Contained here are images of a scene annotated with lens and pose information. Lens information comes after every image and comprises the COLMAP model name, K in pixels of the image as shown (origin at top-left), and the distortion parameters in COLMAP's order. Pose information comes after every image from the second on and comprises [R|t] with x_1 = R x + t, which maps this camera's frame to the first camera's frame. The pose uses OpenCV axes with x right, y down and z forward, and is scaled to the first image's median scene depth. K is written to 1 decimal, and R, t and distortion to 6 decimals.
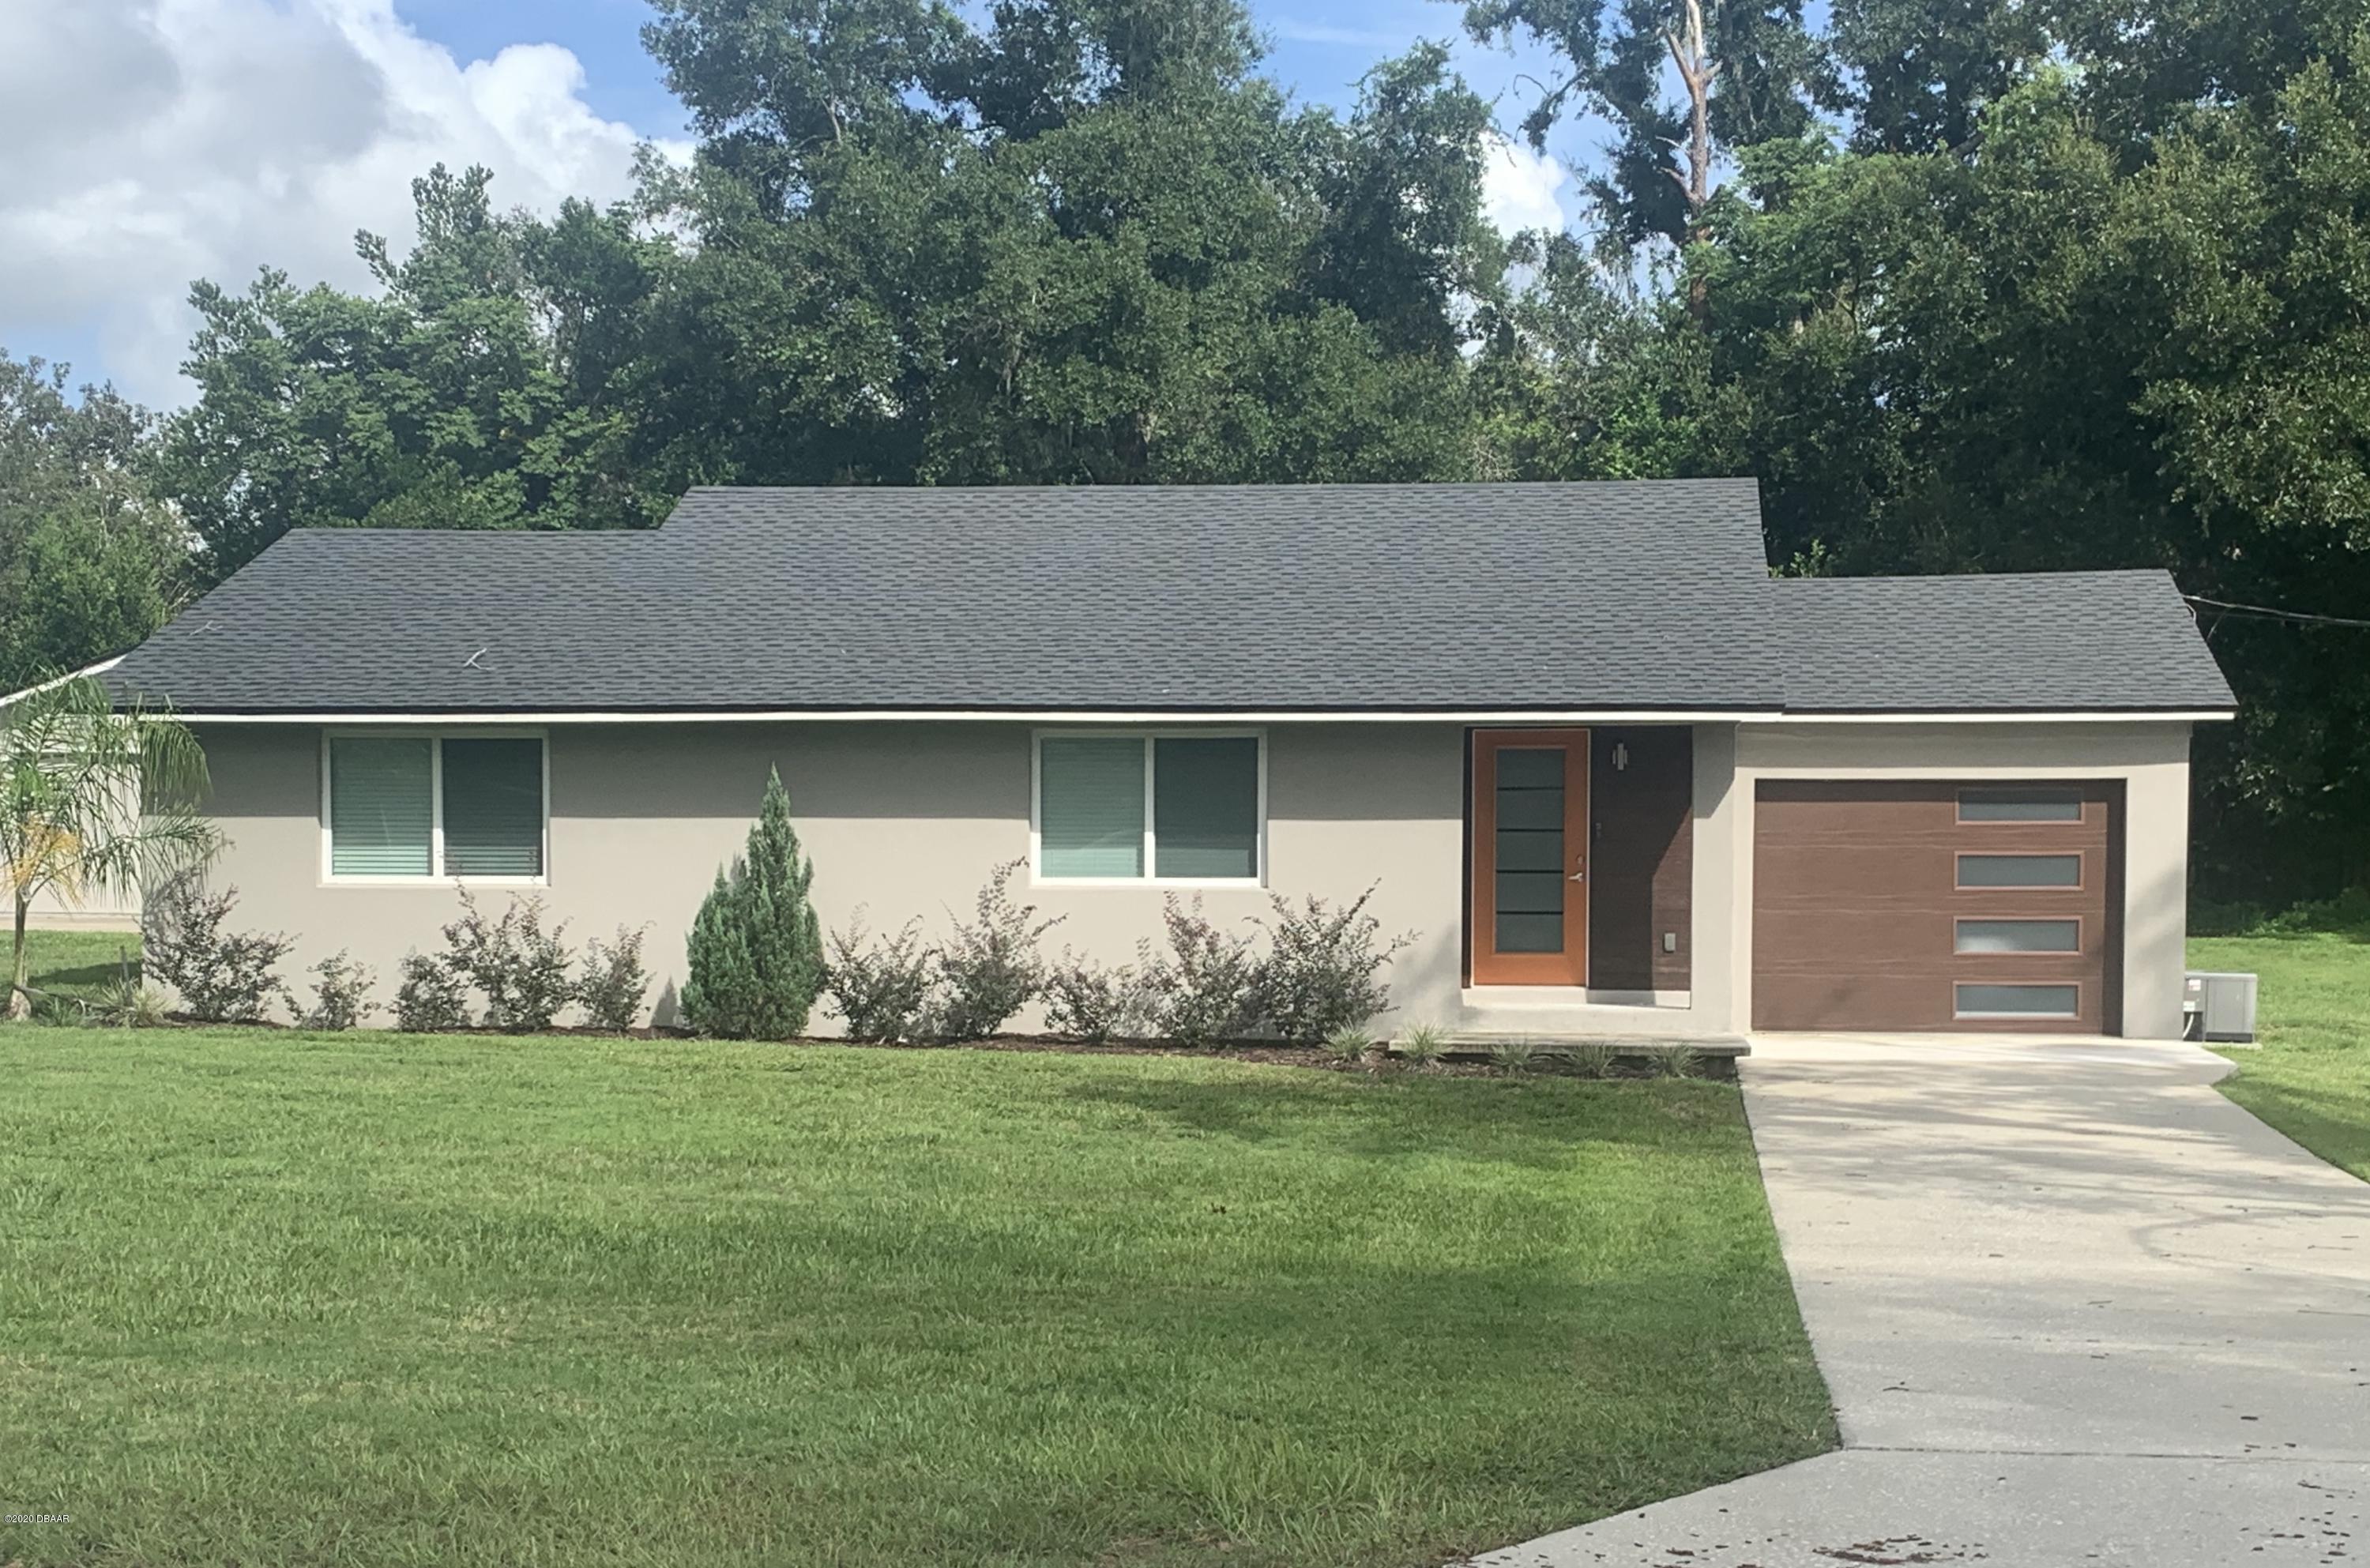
lens RADIAL K [[3390.8, 0, 1231.1], [0, 3390.8, 1037.3], [0, 0, 1]] dist [0.142744, -0.374908]
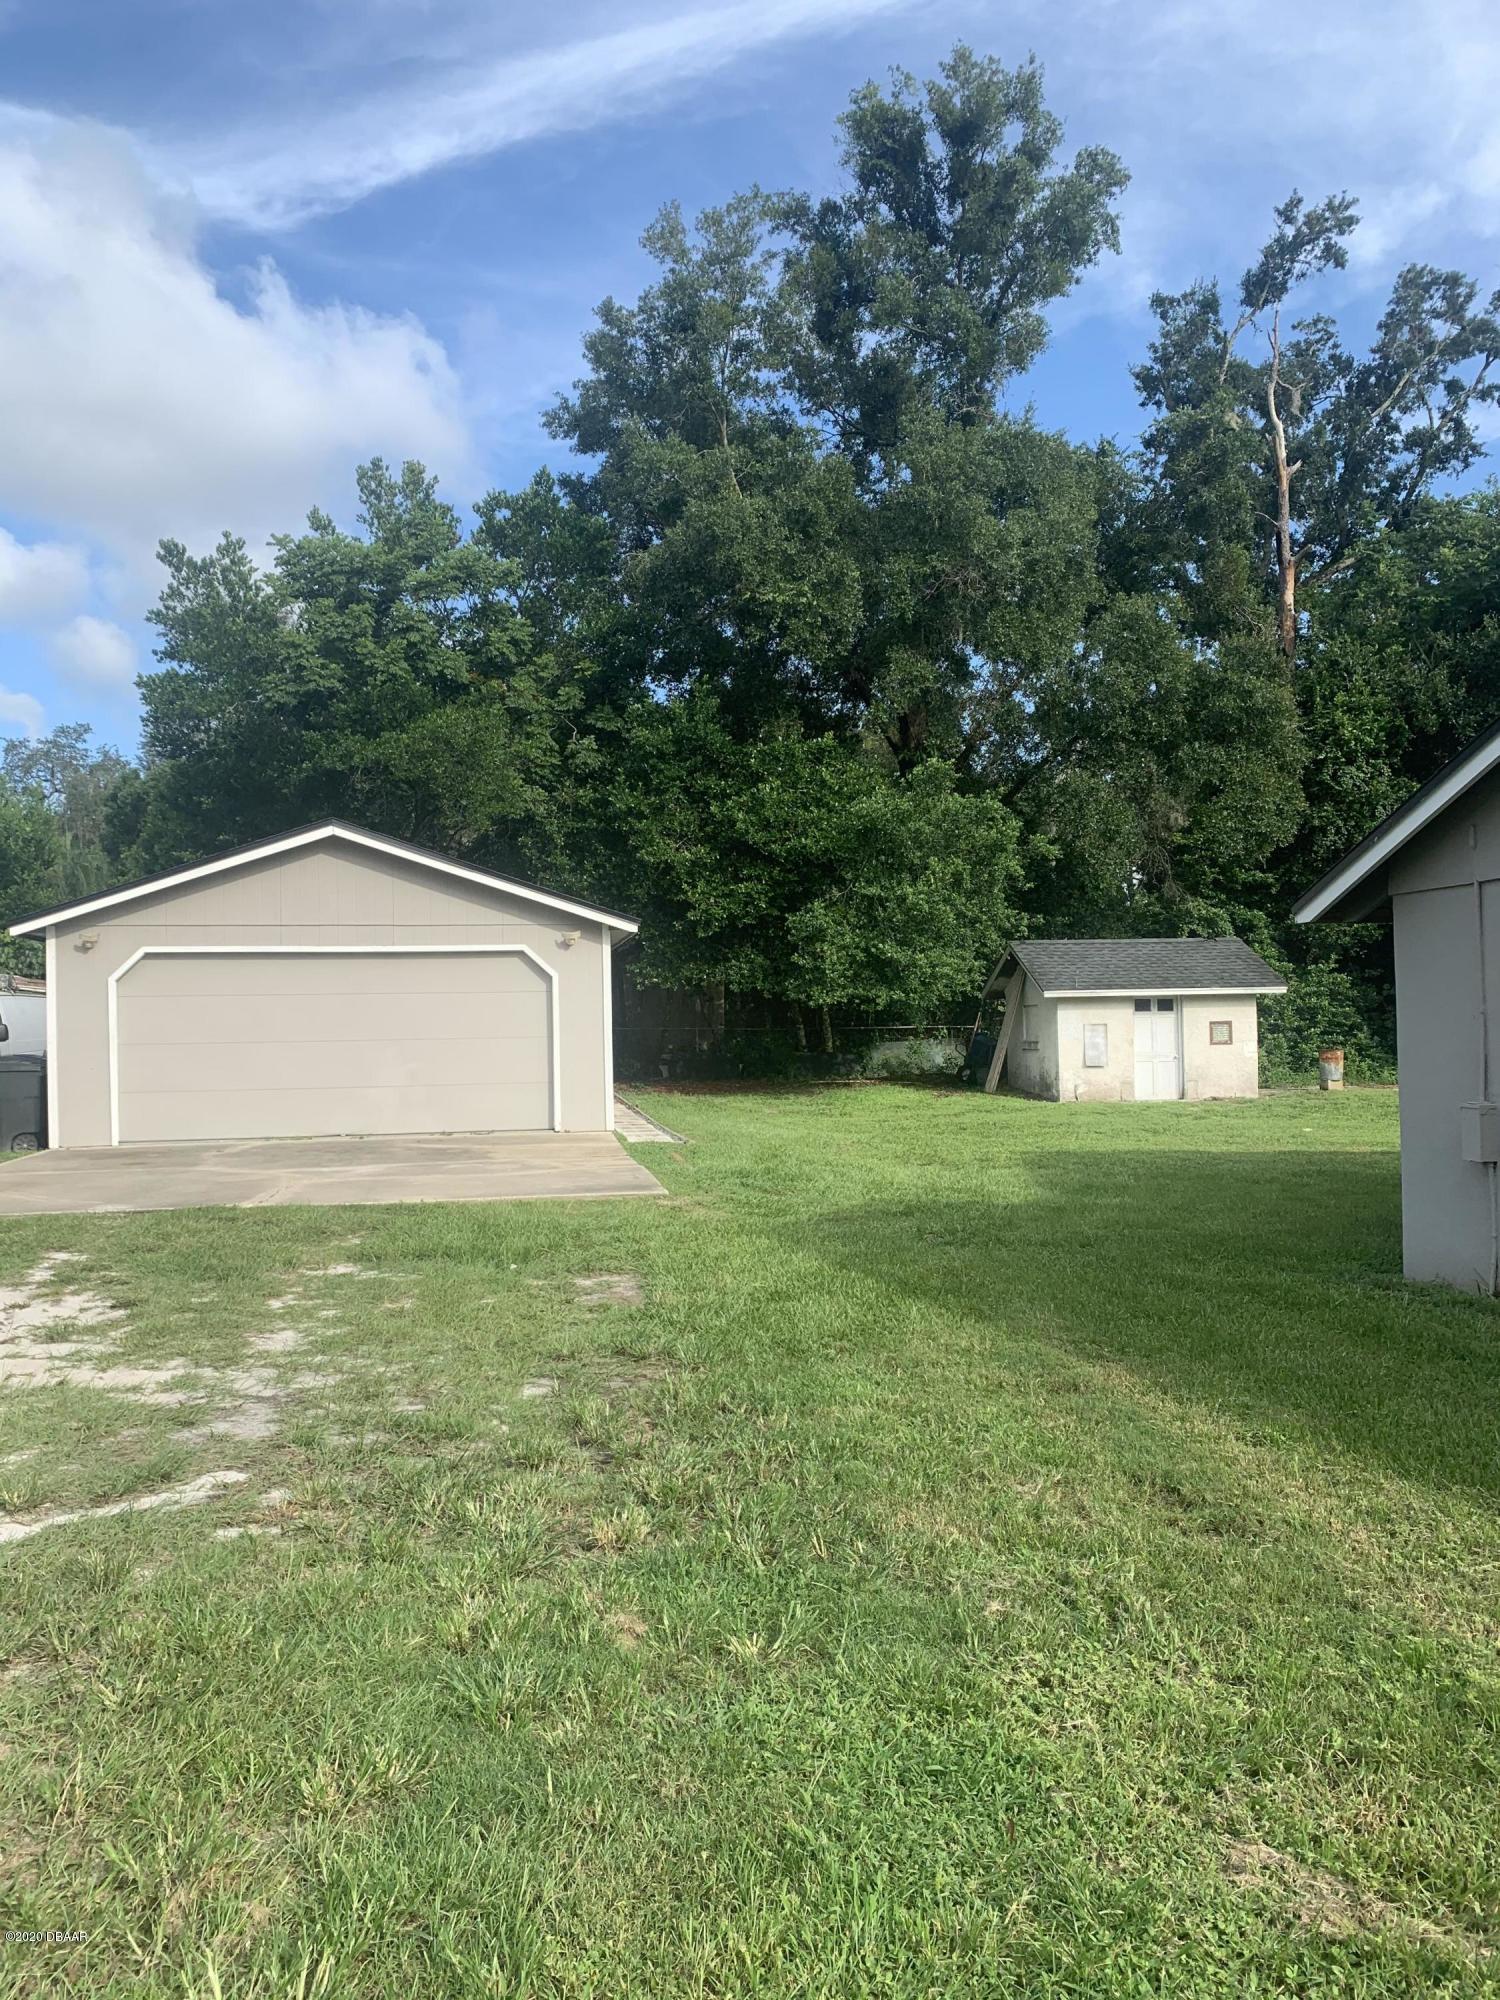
lens RADIAL K [[1572.9, 0, 749.2], [0, 1572.9, 954.7], [0, 0, 1]] dist [0.072452, -0.118819]
pose [[0.967402, -0.010211, 0.253040, -0.321747], [0.034669, 0.995119, -0.092387, -0.041937], [-0.250861, 0.098148, 0.963035, 0.605961]]
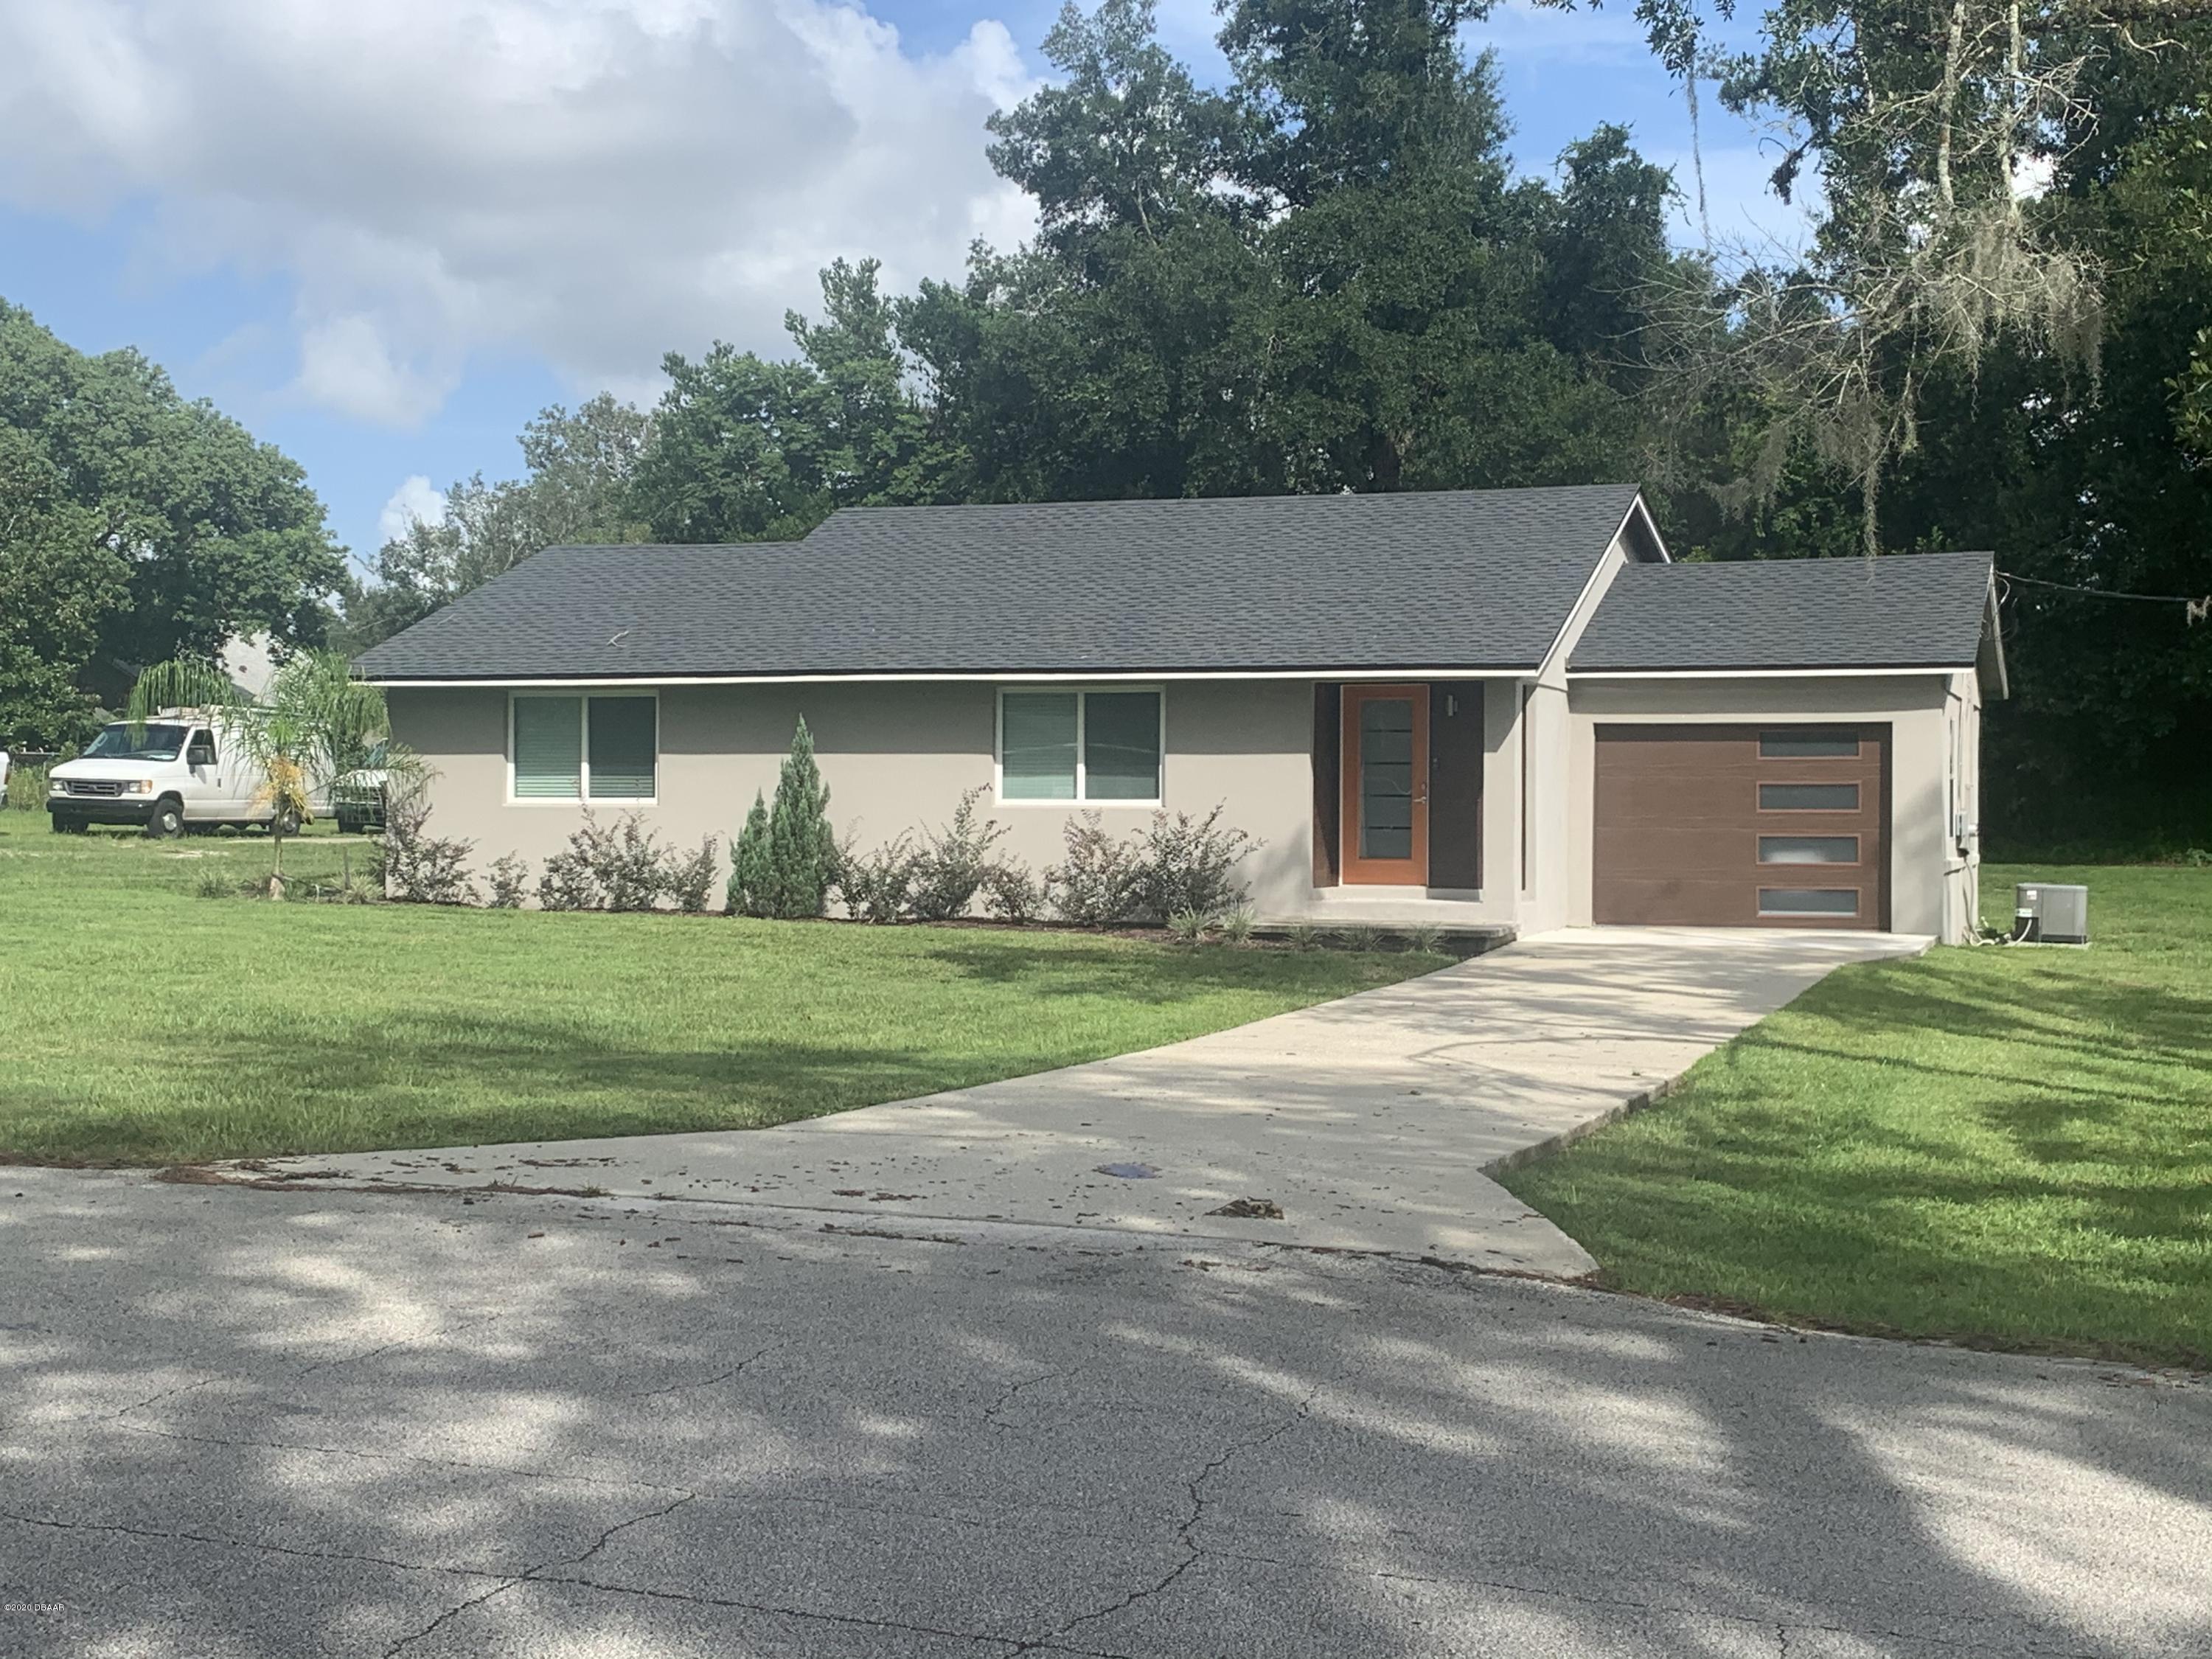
lens RADIAL K [[2953.4, 0, 1106.0], [0, 2953.4, 829.5], [0, 0, 1]] dist [0.146006, -0.449056]
pose [[0.975116, 0.003967, -0.221662, 0.144188], [-0.014038, 0.998938, -0.043879, 0.008911], [0.221252, 0.045898, 0.974136, -0.066614]]
